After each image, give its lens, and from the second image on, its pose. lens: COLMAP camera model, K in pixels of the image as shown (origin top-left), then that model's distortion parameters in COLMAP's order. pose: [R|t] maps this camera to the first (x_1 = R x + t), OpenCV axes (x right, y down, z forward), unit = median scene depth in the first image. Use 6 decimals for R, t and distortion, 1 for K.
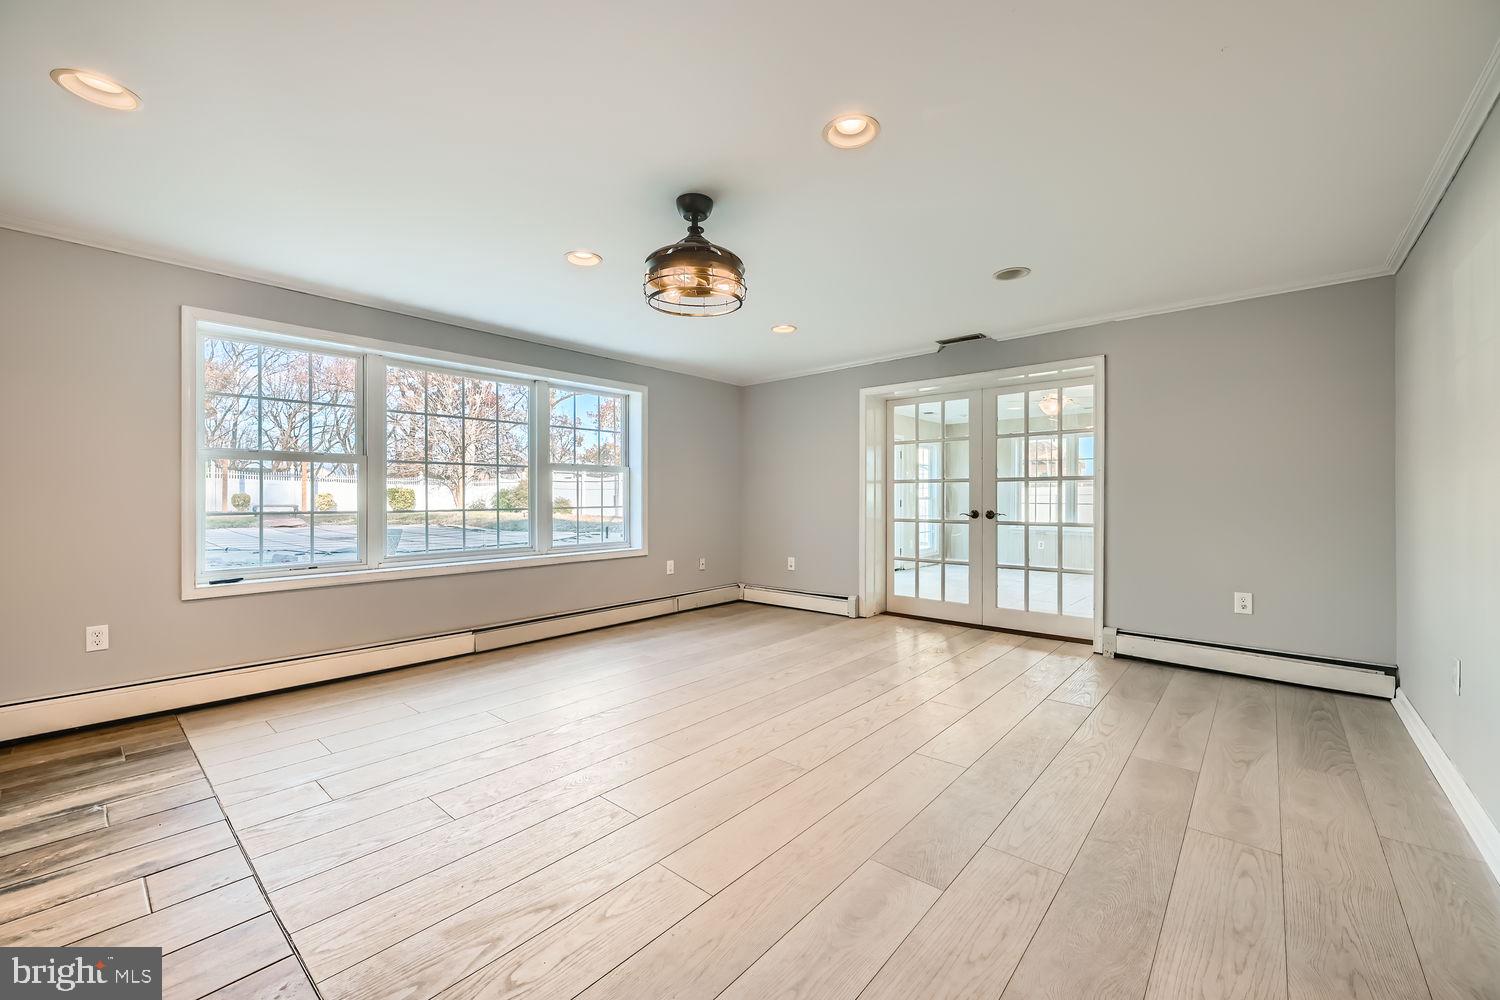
lens RADIAL K [[598.0, 0, 753.2], [0, 598.0, 502.4], [0, 0, 1]] dist [-0.001235, 0.000094]
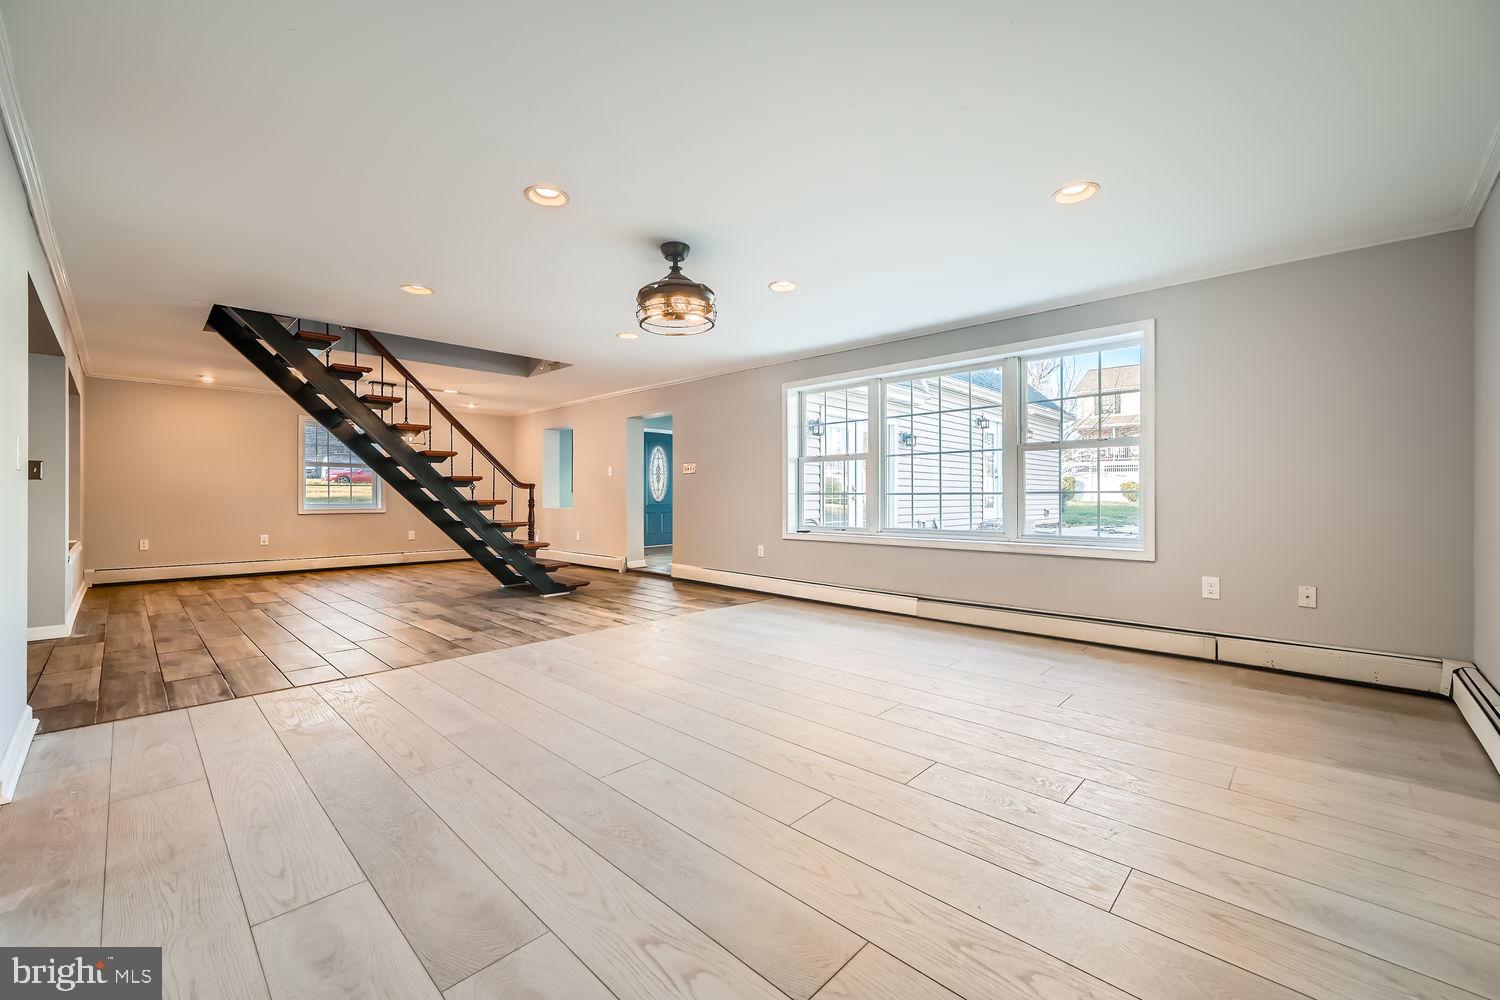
lens RADIAL K [[598.0, 0, 748.6], [0, 598.0, 495.2], [0, 0, 1]] dist [-0.001235, 0.000094]
pose [[-0.054561, 0.000976, -0.998510, 0.810283], [-0.005382, 0.999985, 0.001271, 0.018945], [0.998496, 0.005443, -0.054554, 0.841813]]
